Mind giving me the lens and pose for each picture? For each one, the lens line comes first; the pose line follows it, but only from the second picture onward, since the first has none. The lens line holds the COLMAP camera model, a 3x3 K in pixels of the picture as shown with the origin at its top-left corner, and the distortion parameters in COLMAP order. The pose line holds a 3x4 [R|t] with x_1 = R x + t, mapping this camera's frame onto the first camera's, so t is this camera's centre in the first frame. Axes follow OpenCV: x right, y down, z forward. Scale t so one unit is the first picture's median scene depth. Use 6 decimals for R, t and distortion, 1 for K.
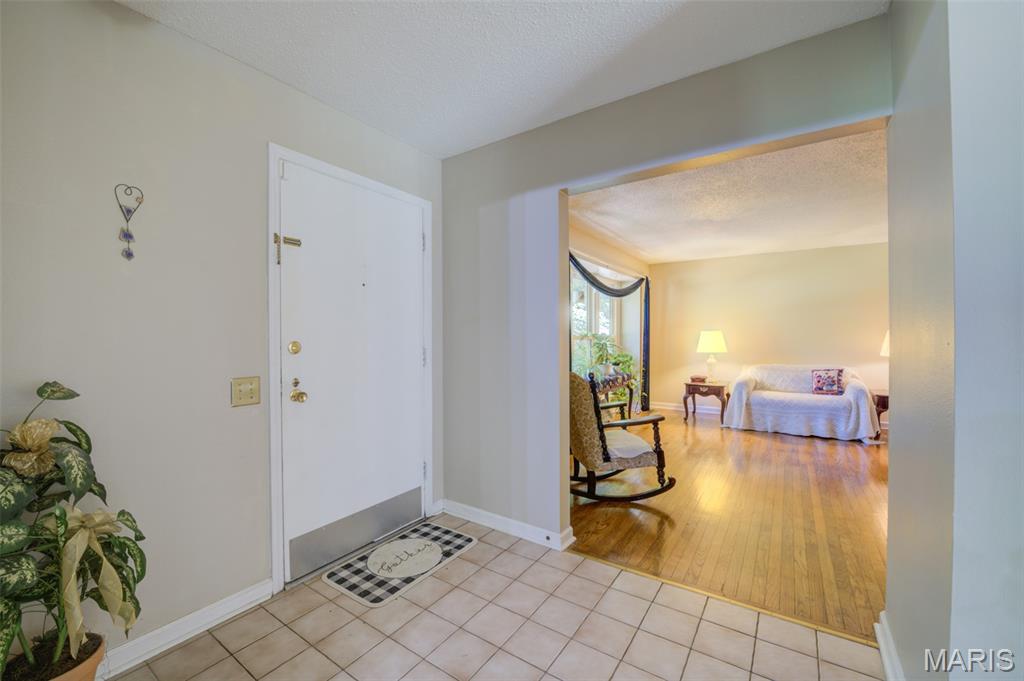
lens RADIAL K [[413.7, 0, 512.0], [0, 413.7, 340.5], [0, 0, 1]] dist [-0.008068, -0.000420]
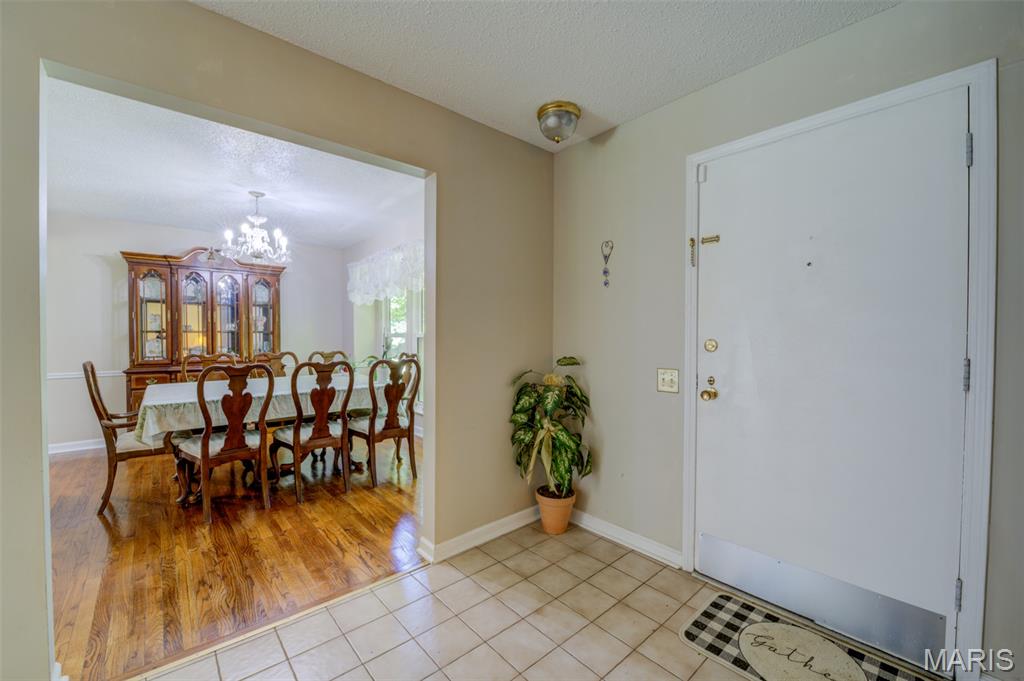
lens RADIAL K [[412.6, 0, 512.0], [0, 412.6, 340.5], [0, 0, 1]] dist [-0.001934, -0.000106]
pose [[-0.243903, 0.016783, -0.969654, 0.583082], [-0.009071, 0.999767, 0.019586, -0.010109], [0.969757, 0.013573, -0.243694, 0.810681]]
